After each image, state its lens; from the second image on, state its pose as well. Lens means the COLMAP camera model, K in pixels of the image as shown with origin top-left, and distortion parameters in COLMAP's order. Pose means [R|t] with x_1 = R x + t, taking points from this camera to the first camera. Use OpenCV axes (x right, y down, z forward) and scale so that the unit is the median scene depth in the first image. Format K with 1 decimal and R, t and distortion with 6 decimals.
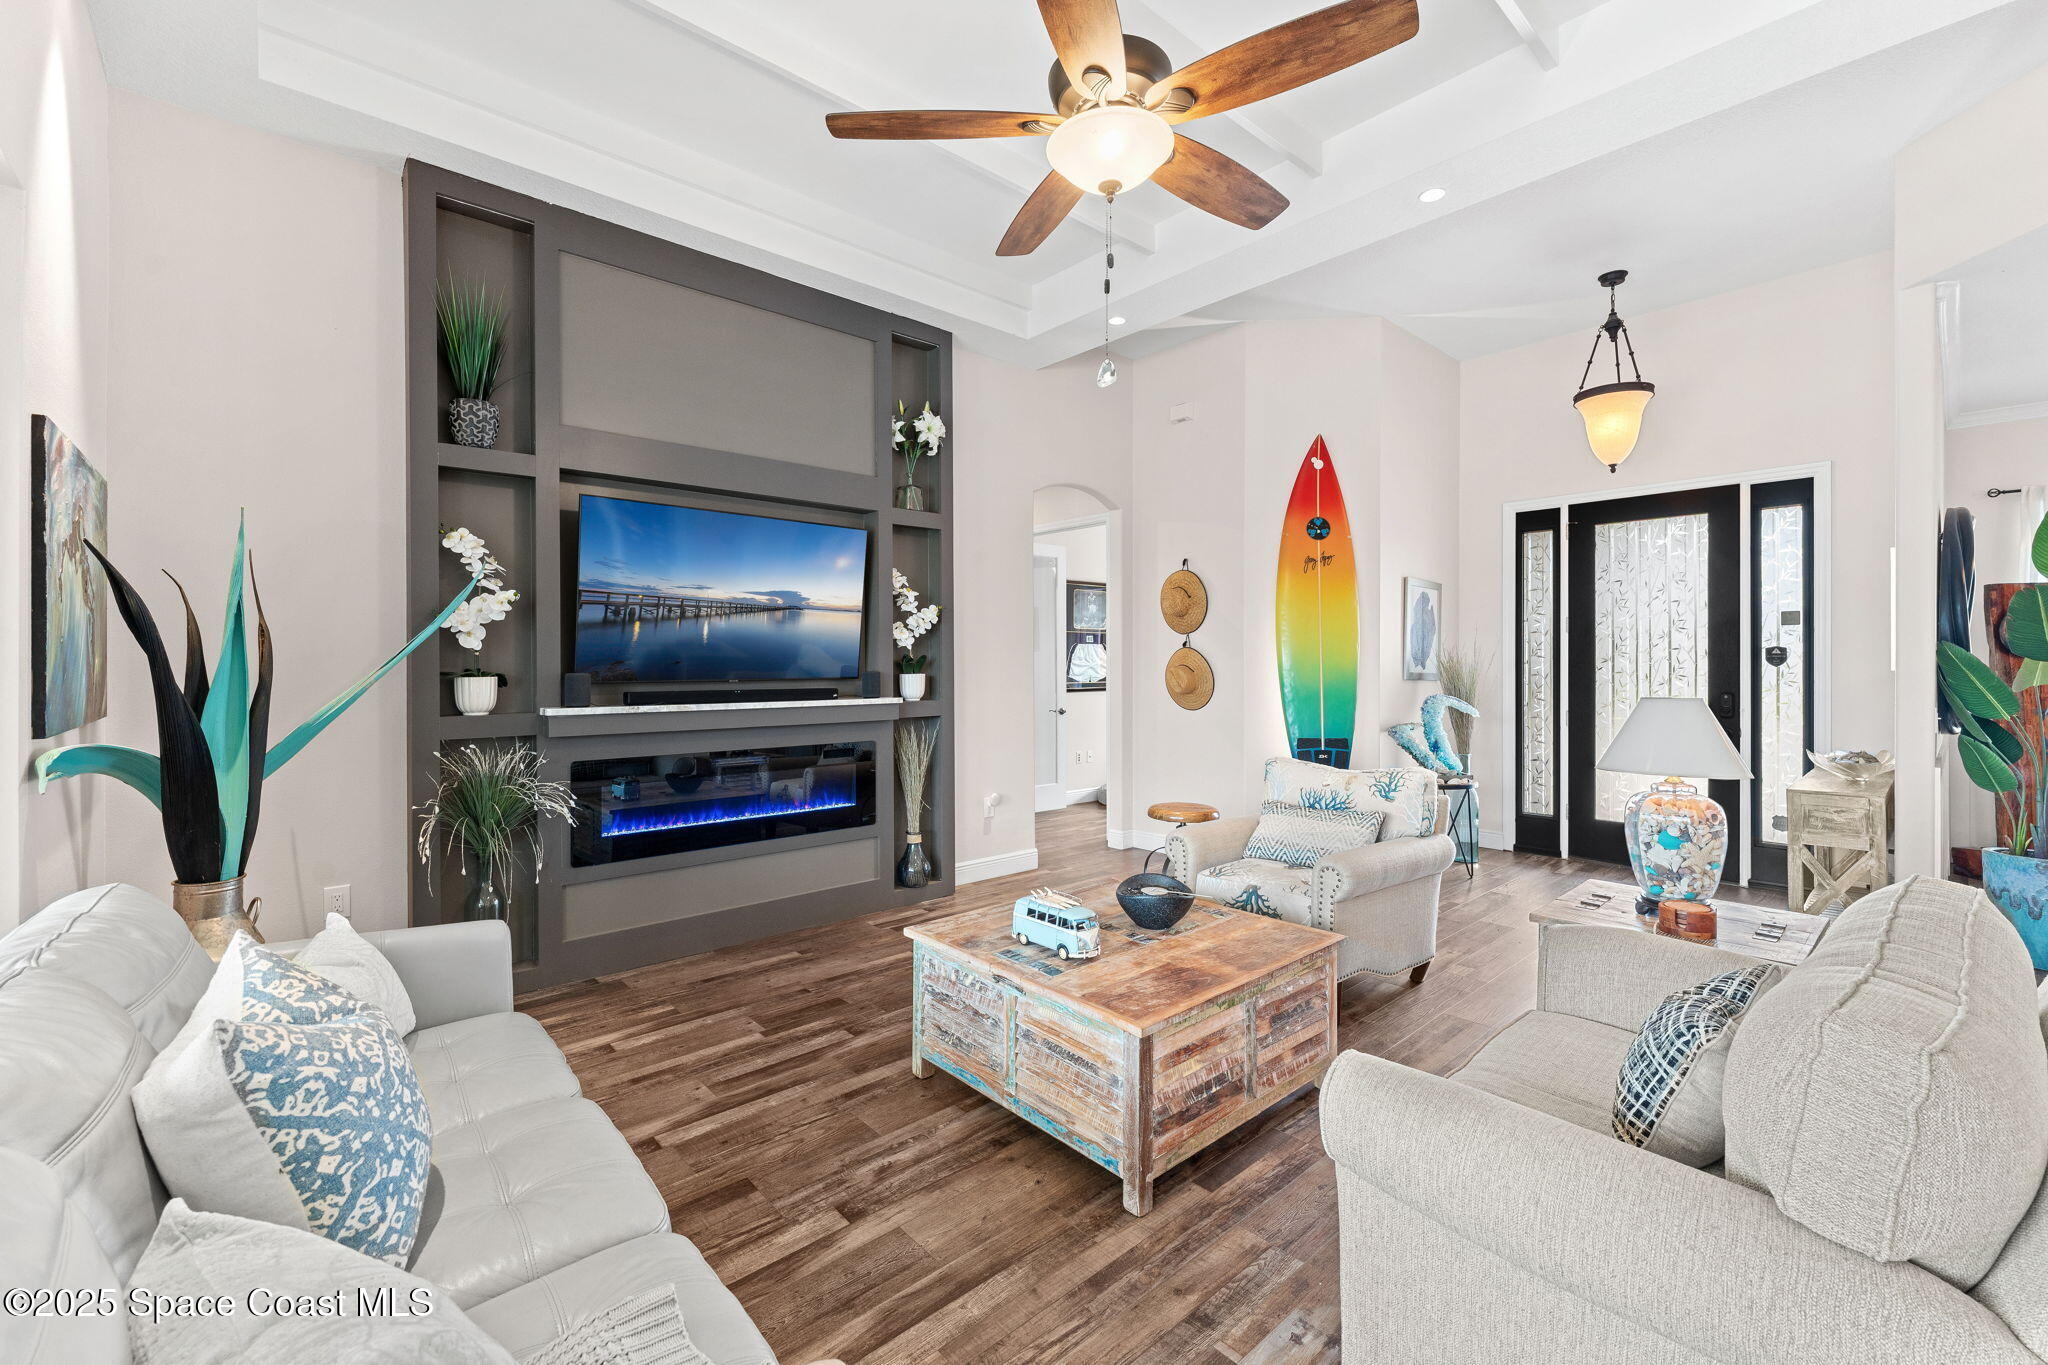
lens RADIAL K [[833.8, 0, 997.6], [0, 833.8, 662.6], [0, 0, 1]] dist [-0.000786, -0.000673]
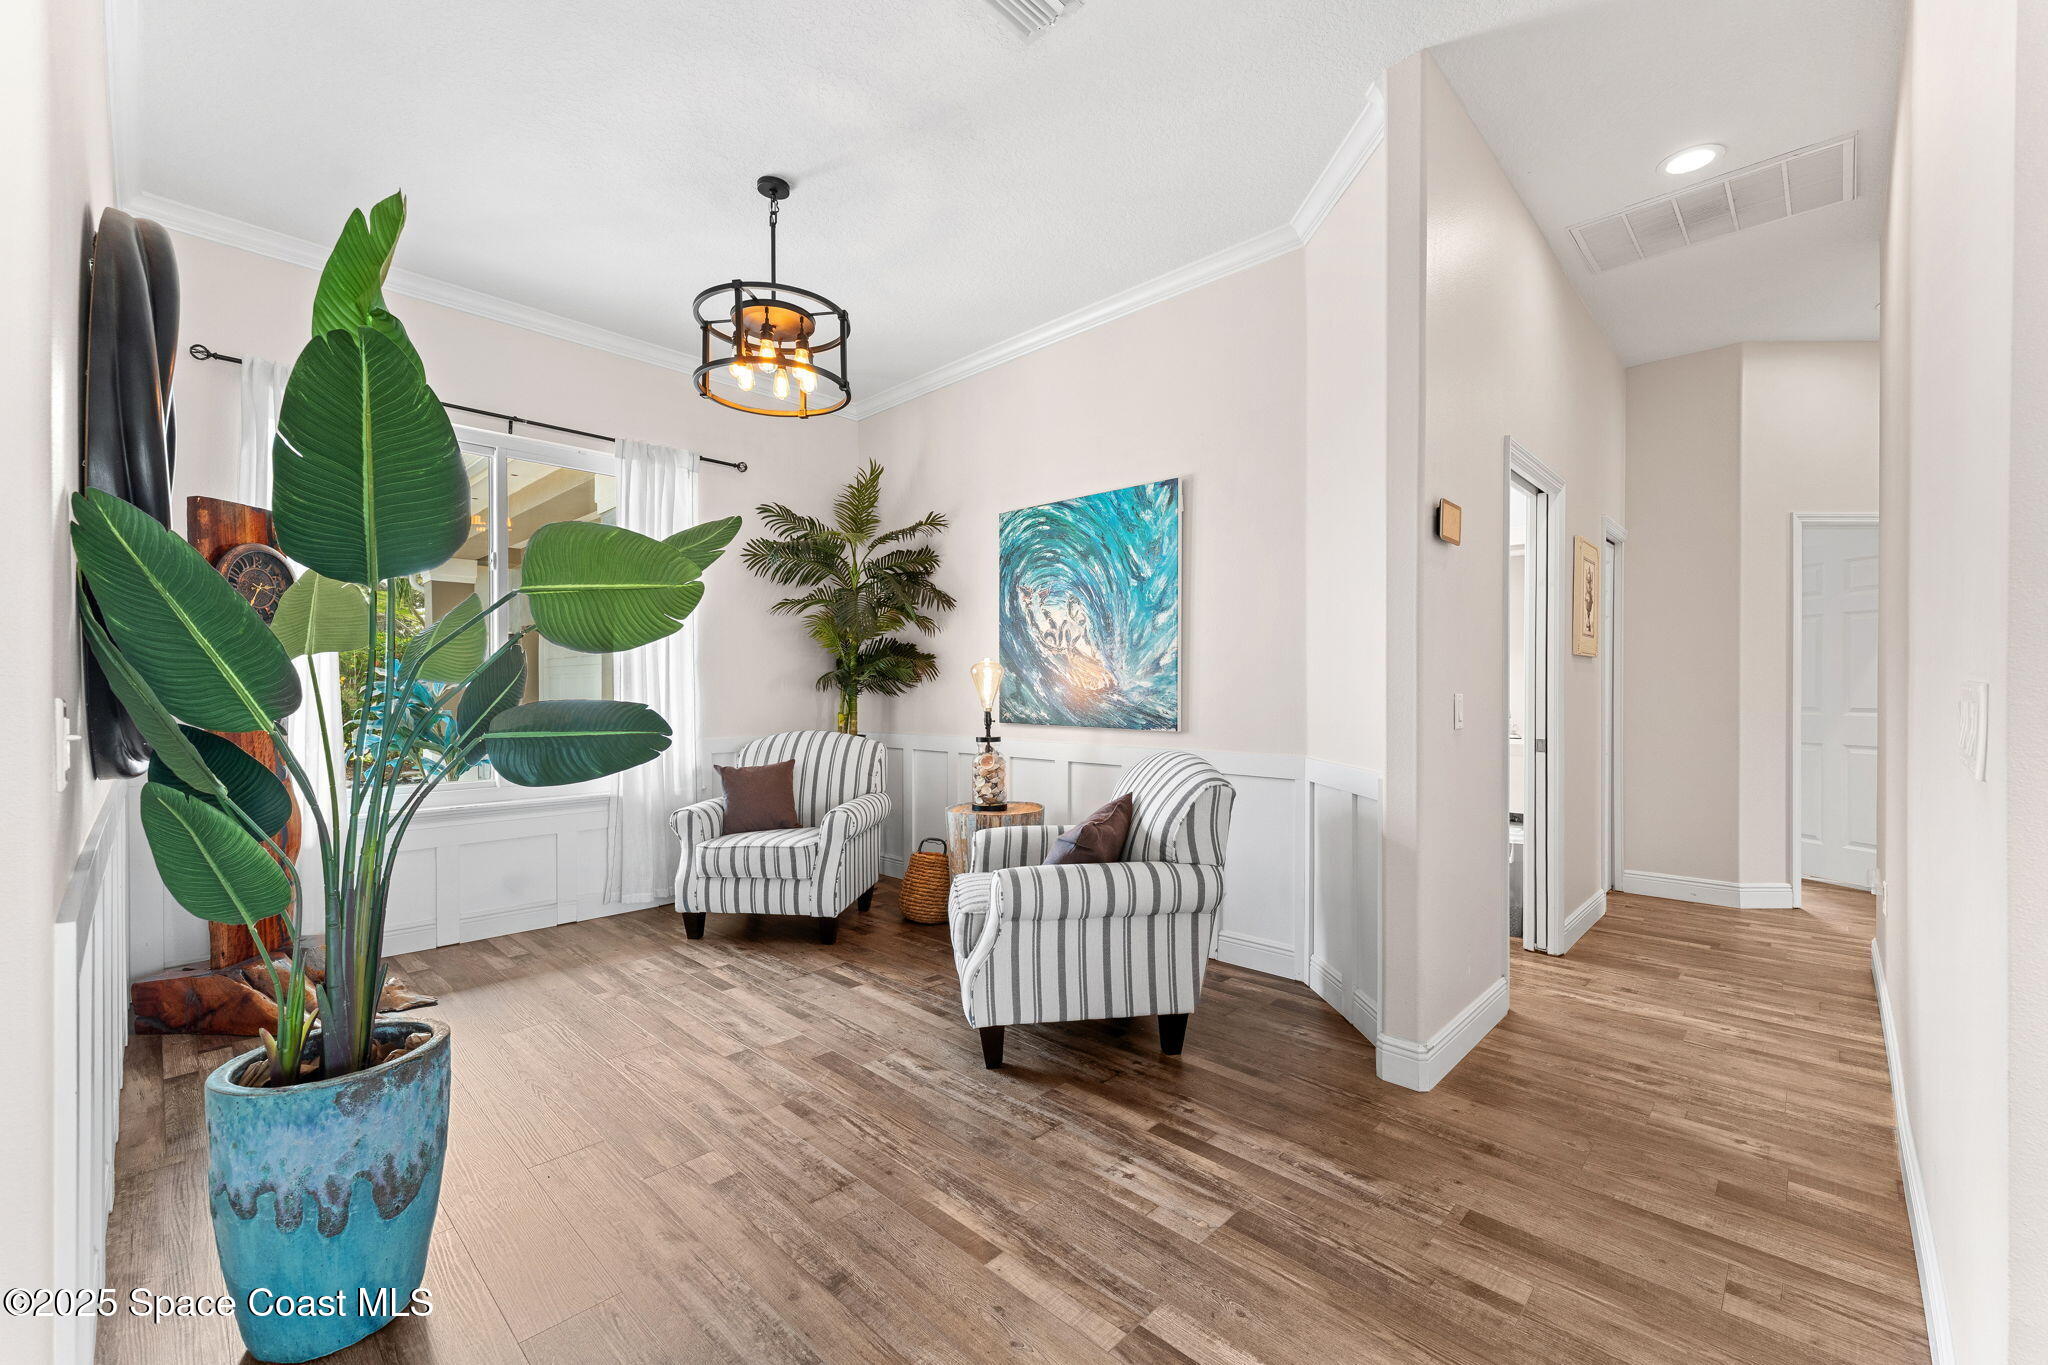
lens RADIAL K [[833.8, 0, 1029.5], [0, 833.8, 690.4], [0, 0, 1]] dist [-0.000786, -0.000673]
pose [[-0.101323, -0.002882, 0.994849, 0.763489], [0.000020, 0.999996, 0.002899, 0.046323], [-0.994854, 0.000313, -0.101322, 0.659530]]
